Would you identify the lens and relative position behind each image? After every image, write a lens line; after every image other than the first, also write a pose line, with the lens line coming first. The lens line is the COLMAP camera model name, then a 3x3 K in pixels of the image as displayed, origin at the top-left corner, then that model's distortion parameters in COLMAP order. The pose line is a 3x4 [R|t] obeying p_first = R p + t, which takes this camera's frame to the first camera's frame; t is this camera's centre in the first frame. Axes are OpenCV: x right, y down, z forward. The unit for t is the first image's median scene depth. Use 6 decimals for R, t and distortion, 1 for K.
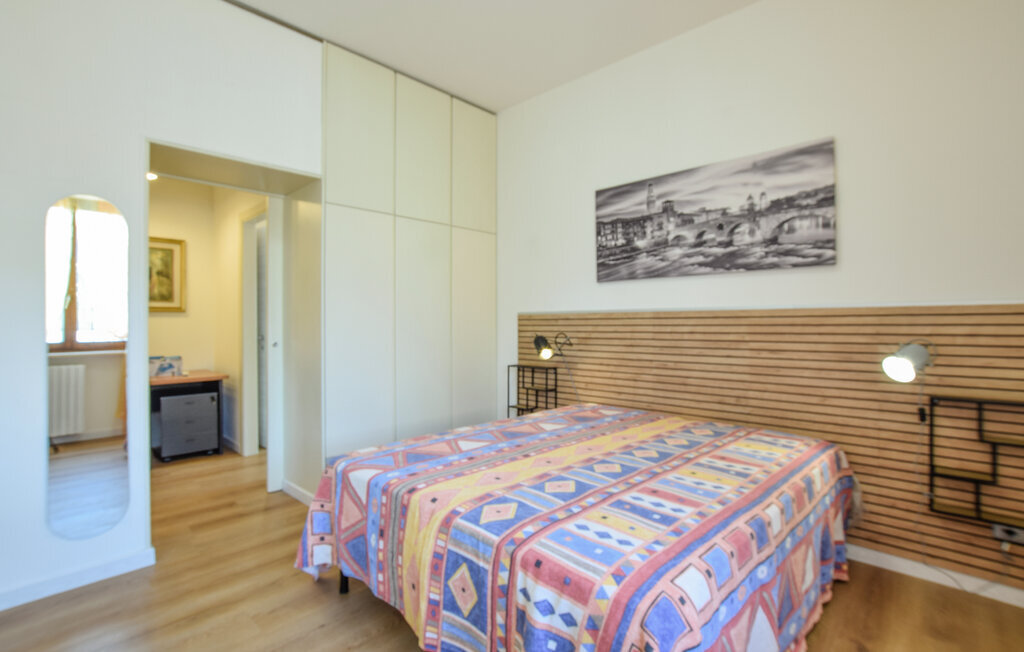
lens RADIAL K [[449.5, 0, 501.4], [0, 449.5, 320.3], [0, 0, 1]] dist [-0.040577, 0.009169]
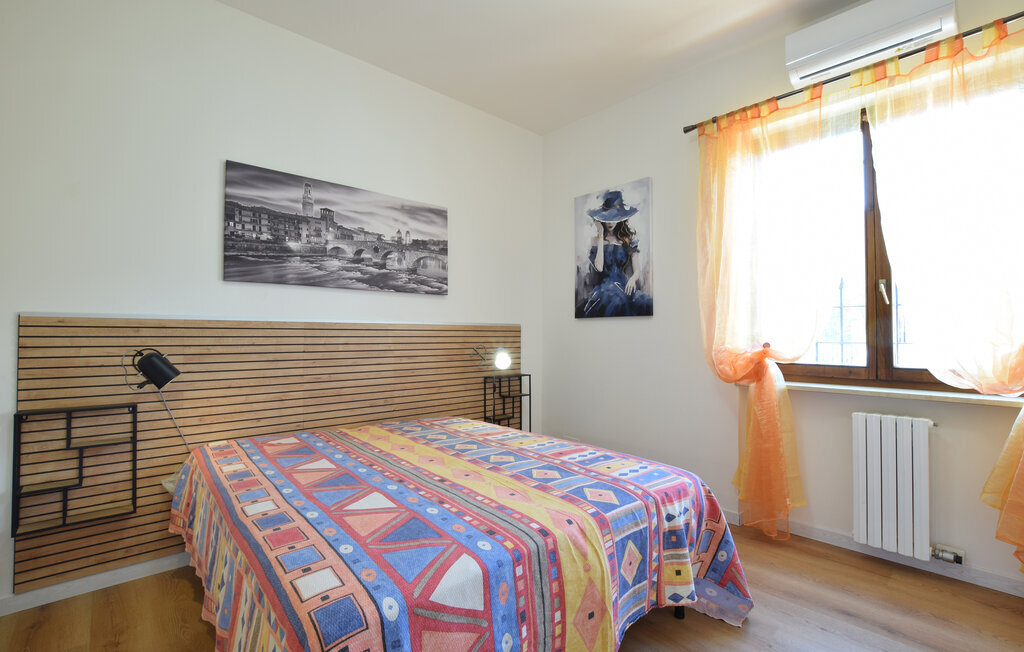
lens RADIAL K [[449.5, 0, 501.4], [0, 449.5, 320.3], [0, 0, 1]] dist [-0.040577, 0.009169]
pose [[0.101875, 0.037987, 0.994072, -0.609178], [-0.008795, 0.999266, -0.037284, 0.009168], [-0.994758, -0.004944, 0.102134, 0.574709]]
